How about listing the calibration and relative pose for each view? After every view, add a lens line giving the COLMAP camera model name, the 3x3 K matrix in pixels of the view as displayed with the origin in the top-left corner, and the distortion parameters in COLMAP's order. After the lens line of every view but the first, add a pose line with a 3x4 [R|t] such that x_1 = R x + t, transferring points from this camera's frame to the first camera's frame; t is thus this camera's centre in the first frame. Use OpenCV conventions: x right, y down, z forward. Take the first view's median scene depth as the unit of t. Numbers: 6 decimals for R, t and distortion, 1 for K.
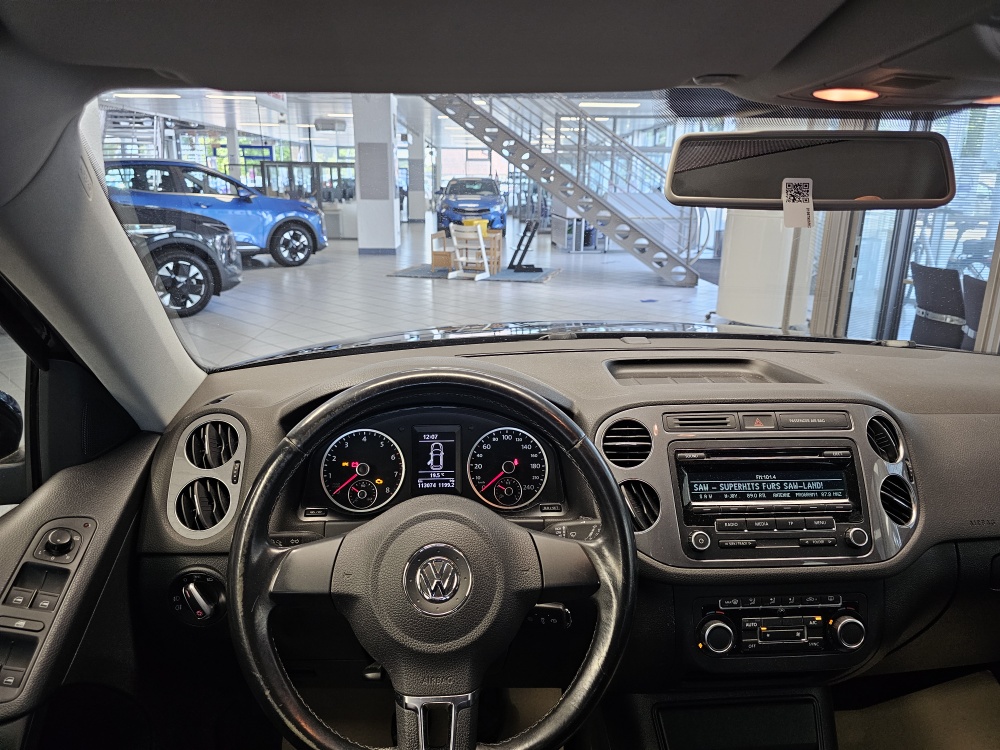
lens RADIAL K [[673.0, 0, 497.5], [0, 673.0, 362.9], [0, 0, 1]] dist [0.052784, -0.050516]
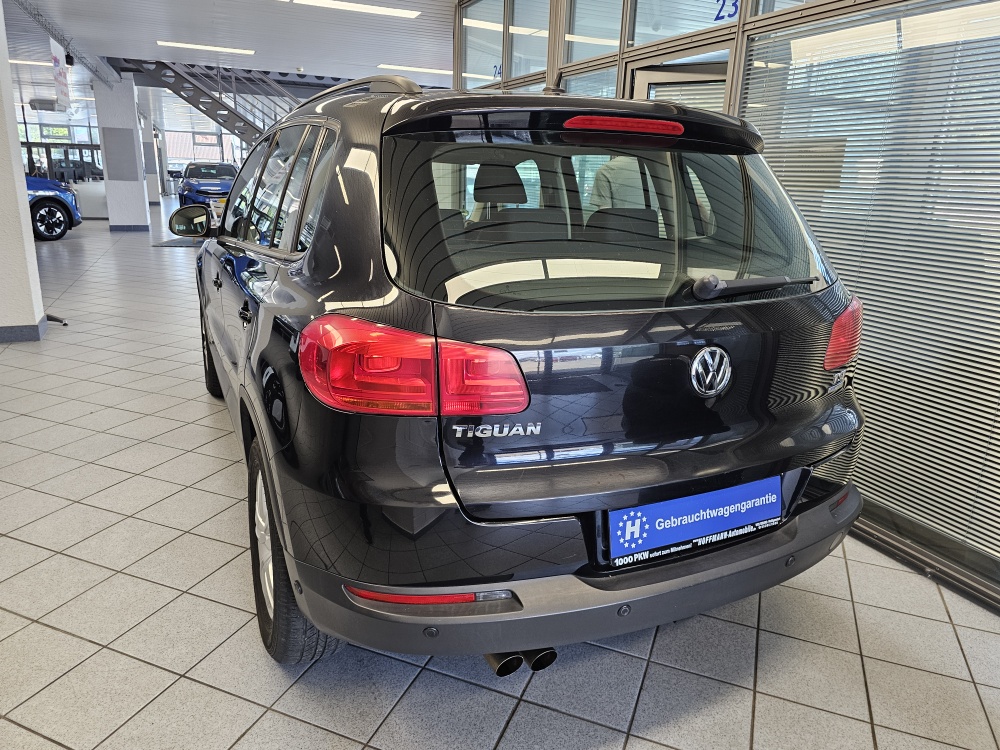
lens RADIAL K [[673.0, 0, 497.5], [0, 673.0, 362.9], [0, 0, 1]] dist [0.052784, -0.050516]
pose [[0.929135, -0.078733, 0.361261, -0.575531], [0.073463, 0.996896, 0.028323, 0.861145], [-0.362369, 0.000224, 0.932035, -3.197110]]
